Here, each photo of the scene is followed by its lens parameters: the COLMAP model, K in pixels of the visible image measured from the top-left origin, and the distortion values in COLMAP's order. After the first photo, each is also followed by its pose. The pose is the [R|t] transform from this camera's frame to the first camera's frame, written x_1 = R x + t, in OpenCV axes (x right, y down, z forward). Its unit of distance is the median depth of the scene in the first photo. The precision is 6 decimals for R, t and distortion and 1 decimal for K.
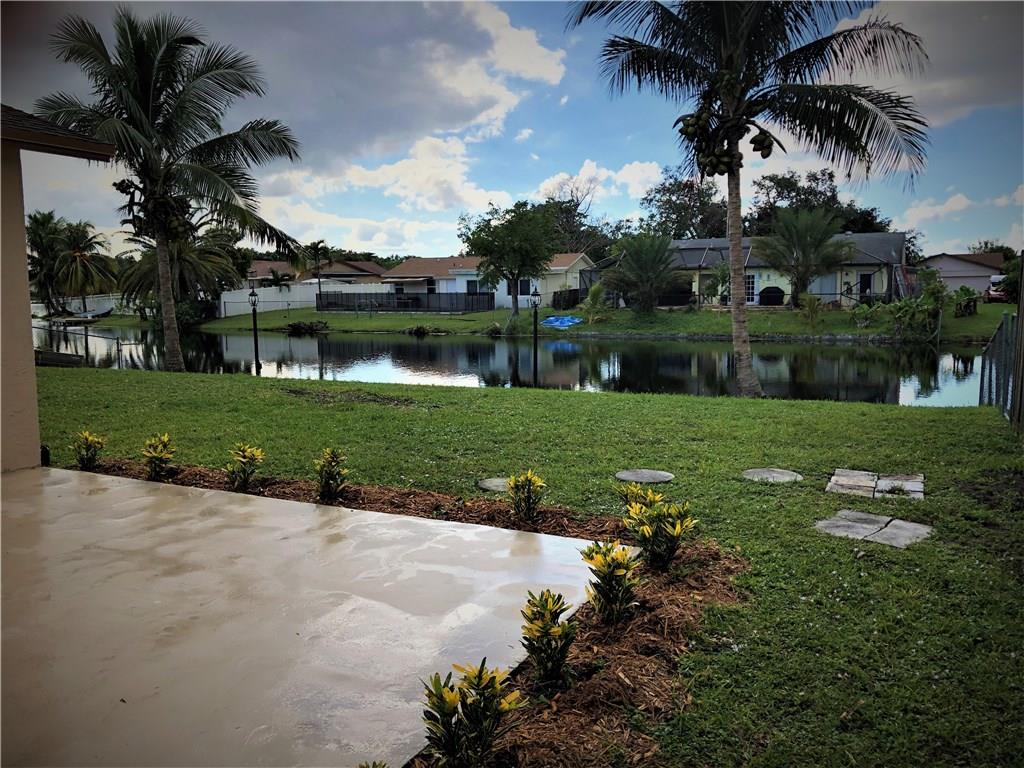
lens RADIAL K [[838.7, 0, 512.0], [0, 838.7, 384.0], [0, 0, 1]] dist [0.003903, -0.001589]
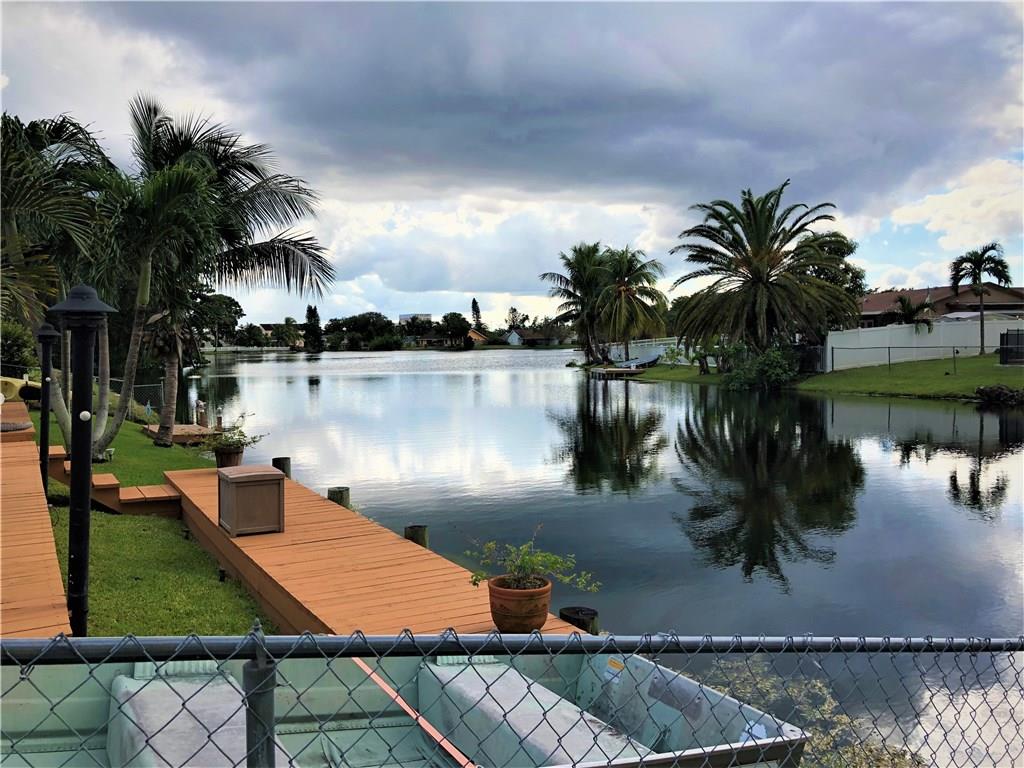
lens RADIAL K [[838.7, 0, 512.0], [0, 838.7, 384.0], [0, 0, 1]] dist [0.003903, -0.001589]
pose [[0.828698, 0.026177, -0.559083, -0.174009], [-0.058140, 0.997528, -0.039472, -0.029097], [0.556668, 0.065216, 0.828172, 0.318543]]
